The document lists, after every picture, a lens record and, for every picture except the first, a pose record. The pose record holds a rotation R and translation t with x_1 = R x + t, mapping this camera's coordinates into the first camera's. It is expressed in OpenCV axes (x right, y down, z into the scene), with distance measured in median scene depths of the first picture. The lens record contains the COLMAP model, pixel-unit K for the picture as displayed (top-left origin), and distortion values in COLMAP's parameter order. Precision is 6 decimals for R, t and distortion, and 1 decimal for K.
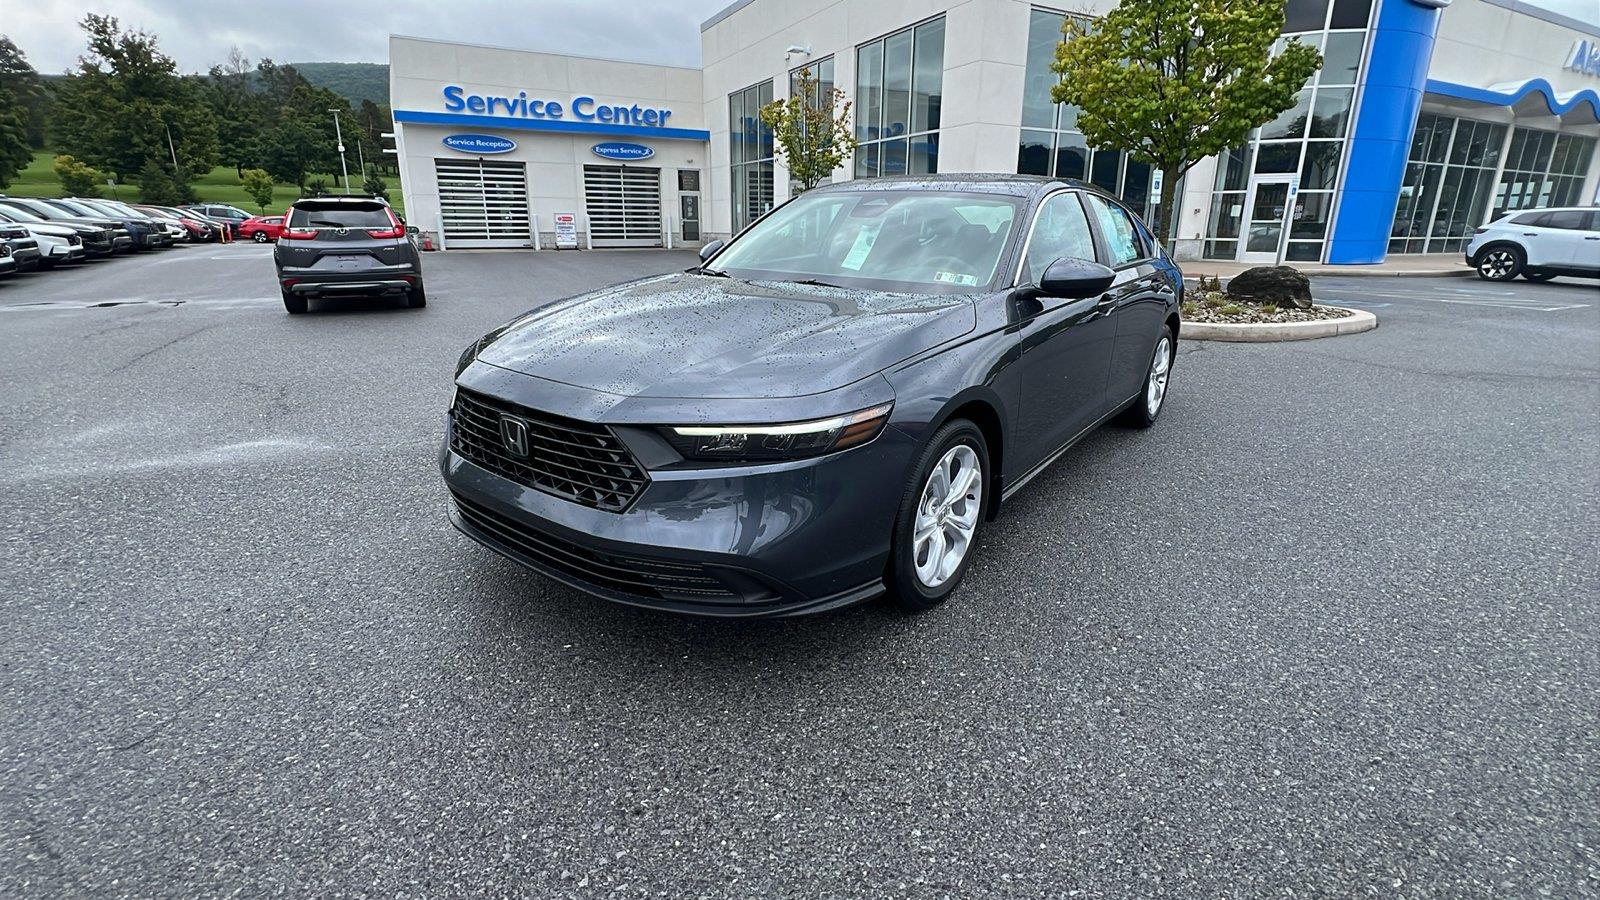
lens RADIAL K [[736.1, 0, 798.6], [0, 736.1, 450.2], [0, 0, 1]] dist [-0.003156, 0.001044]
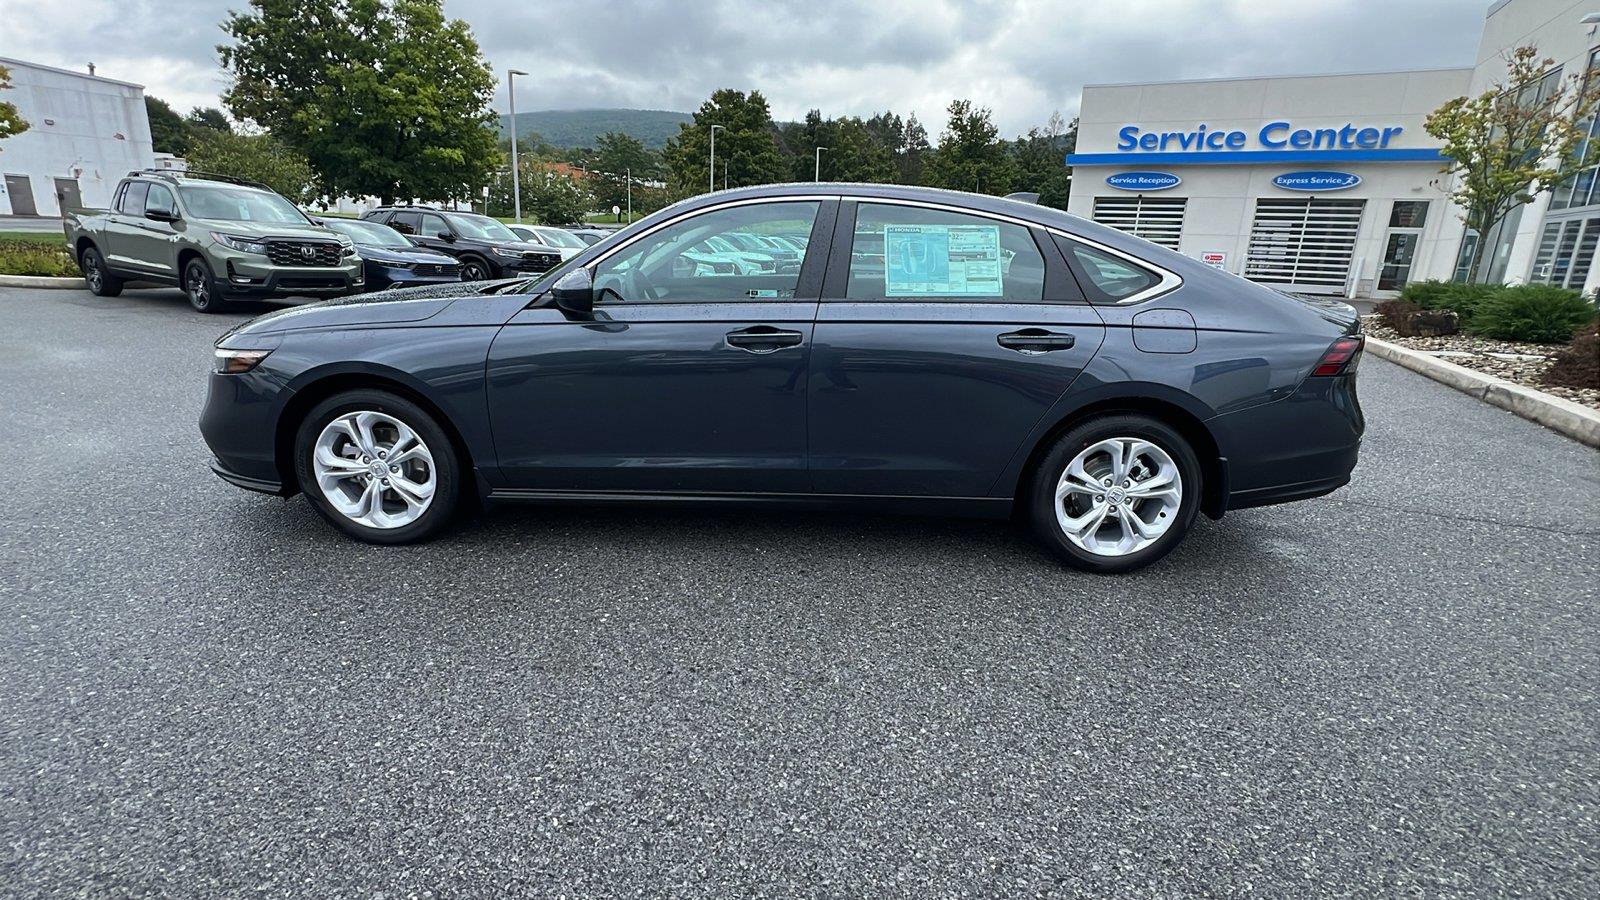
lens RADIAL K [[736.1, 0, 777.7], [0, 736.1, 440.6], [0, 0, 1]] dist [-0.003156, 0.001044]
pose [[0.587253, 0.222567, -0.778202, 0.124952], [-0.269371, 0.960386, 0.071398, -0.018037], [0.763265, 0.167696, 0.623943, 0.062356]]
